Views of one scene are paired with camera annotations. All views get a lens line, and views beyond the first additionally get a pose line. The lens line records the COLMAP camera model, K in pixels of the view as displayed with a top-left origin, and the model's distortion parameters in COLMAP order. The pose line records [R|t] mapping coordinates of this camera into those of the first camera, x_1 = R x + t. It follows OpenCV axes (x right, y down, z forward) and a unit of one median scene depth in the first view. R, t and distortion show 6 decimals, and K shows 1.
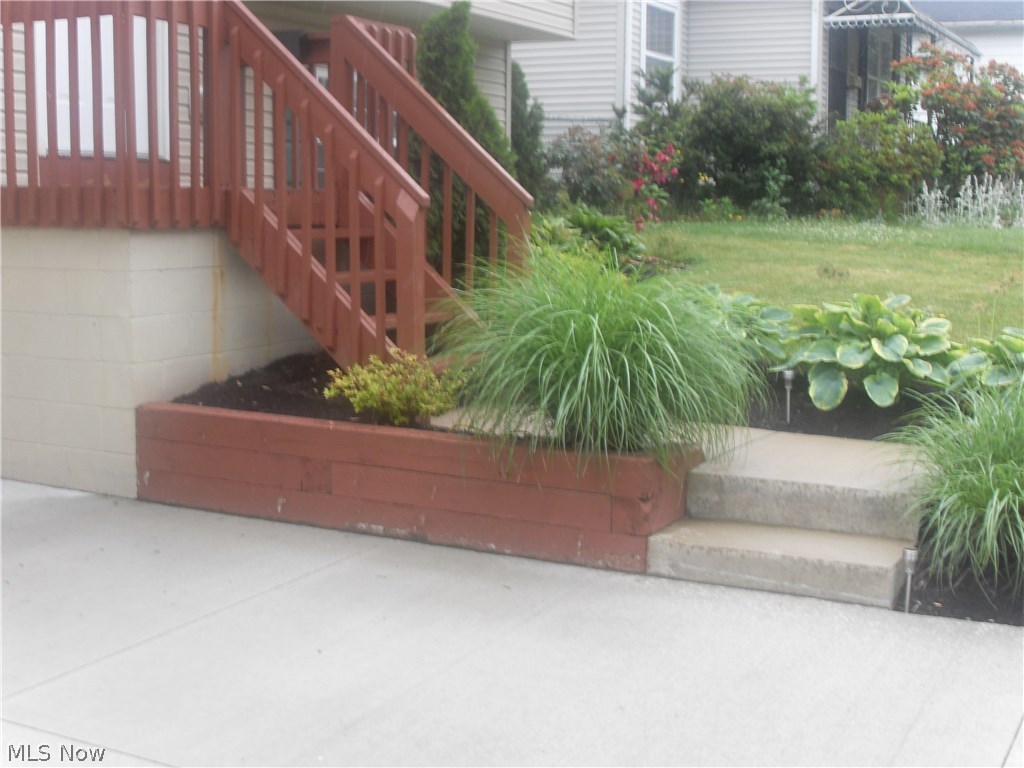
lens RADIAL K [[1423.8, 0, 512.0], [0, 1423.8, 384.0], [0, 0, 1]] dist [-0.157330, 0.063663]
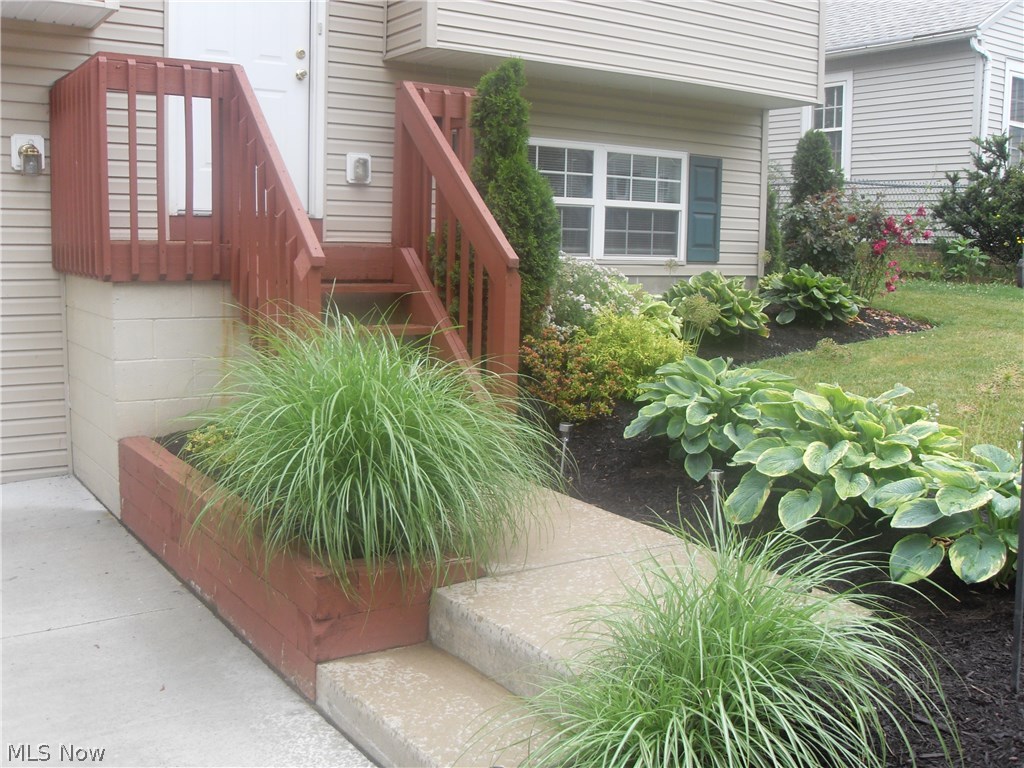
lens RADIAL K [[1072.9, 0, 512.0], [0, 1072.9, 384.0], [0, 0, 1]] dist [-0.200001, 0.165668]
pose [[0.879046, 0.070172, -0.471545, 0.348625], [-0.072409, 0.997285, 0.013426, -0.054510], [0.471207, 0.022342, 0.881740, 0.360737]]
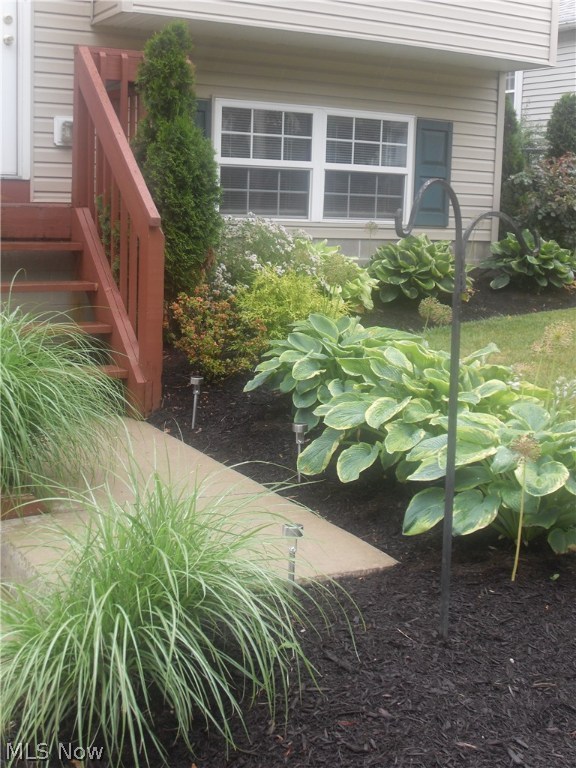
lens RADIAL K [[1067.8, 0, 284.8], [0, 1067.8, 422.2], [0, 0, 1]] dist [-0.157330, 0.063663]
pose [[0.837898, 0.123774, -0.531608, 0.485923], [-0.092066, 0.992044, 0.085865, -0.059026], [0.538007, -0.023003, 0.842627, 0.413455]]
